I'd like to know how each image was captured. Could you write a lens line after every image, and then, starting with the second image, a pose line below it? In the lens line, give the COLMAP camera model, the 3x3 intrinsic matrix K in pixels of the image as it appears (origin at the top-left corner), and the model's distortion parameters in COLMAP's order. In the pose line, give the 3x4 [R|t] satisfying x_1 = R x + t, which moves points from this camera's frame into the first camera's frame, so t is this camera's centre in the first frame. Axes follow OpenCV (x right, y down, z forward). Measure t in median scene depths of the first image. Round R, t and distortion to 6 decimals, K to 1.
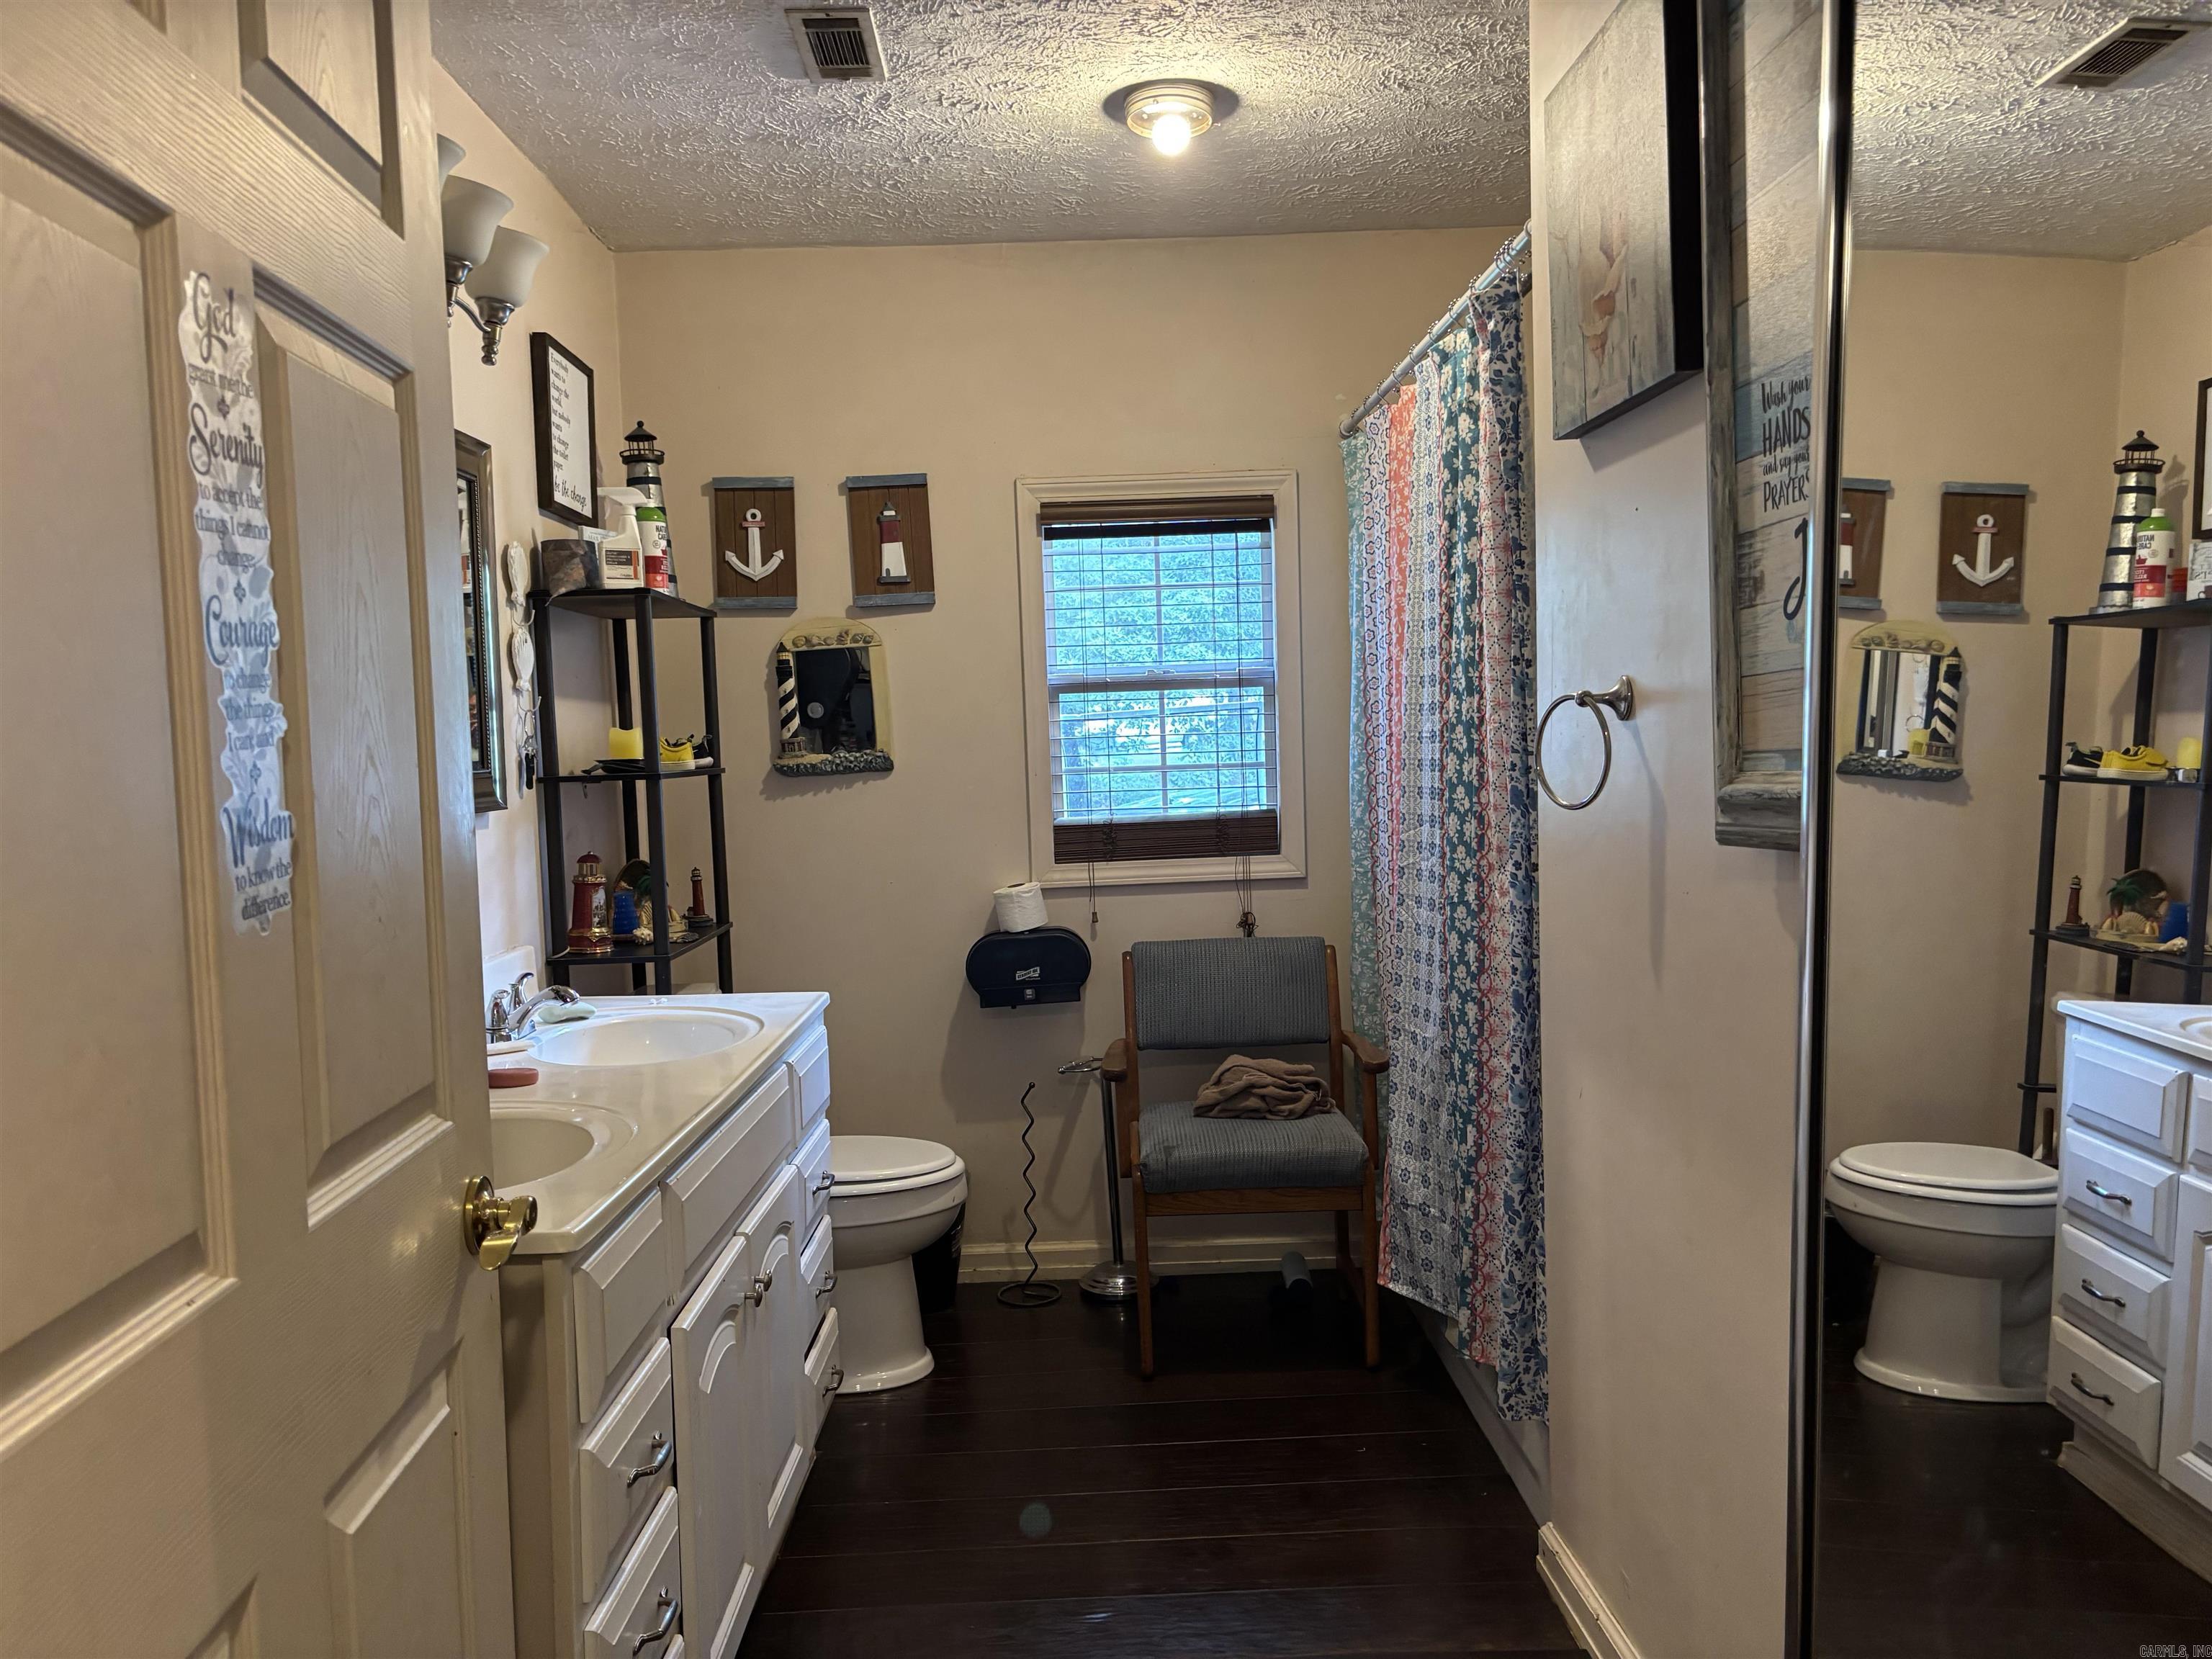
lens RADIAL K [[1718.9, 0, 1098.7], [0, 1718.9, 797.3], [0, 0, 1]] dist [0.062551, -0.090755]
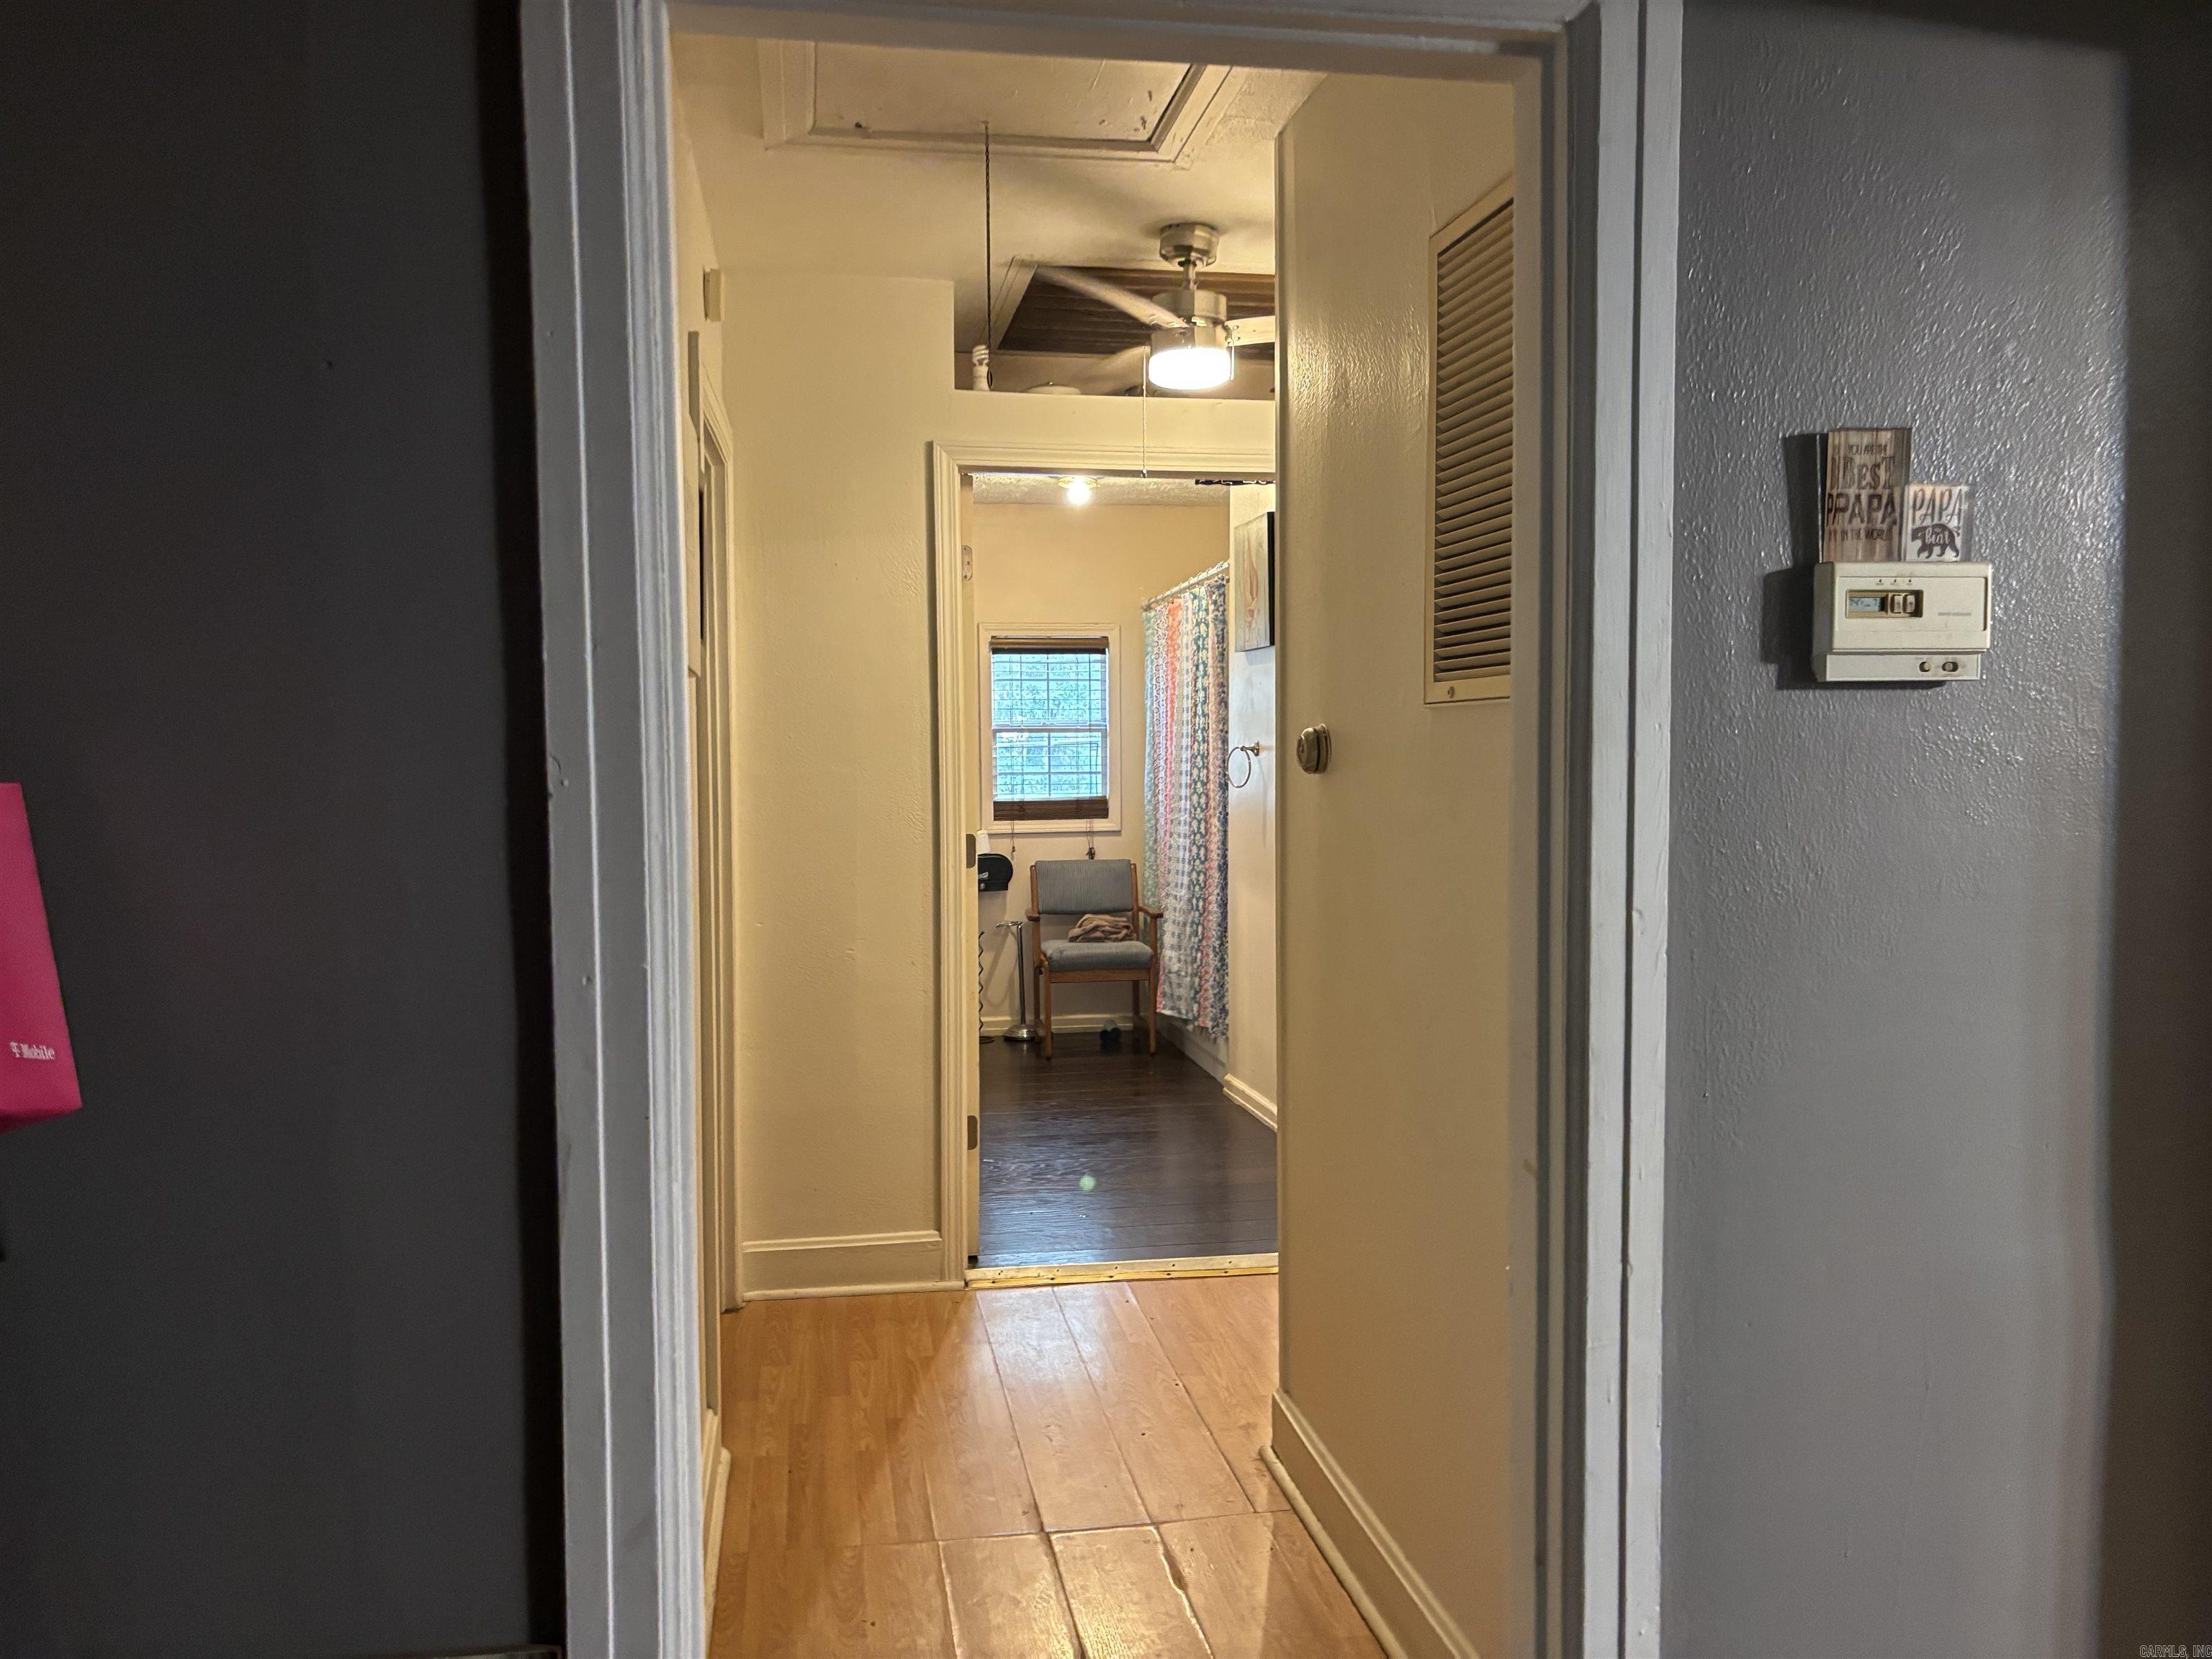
lens RADIAL K [[1718.9, 0, 1098.7], [0, 1718.9, 797.3], [0, 0, 1]] dist [0.062551, -0.090755]
pose [[0.988371, 0.021304, 0.150559, -0.239249], [-0.019464, 0.999717, -0.013686, 0.042566], [-0.150808, 0.010596, 0.988506, -1.118349]]
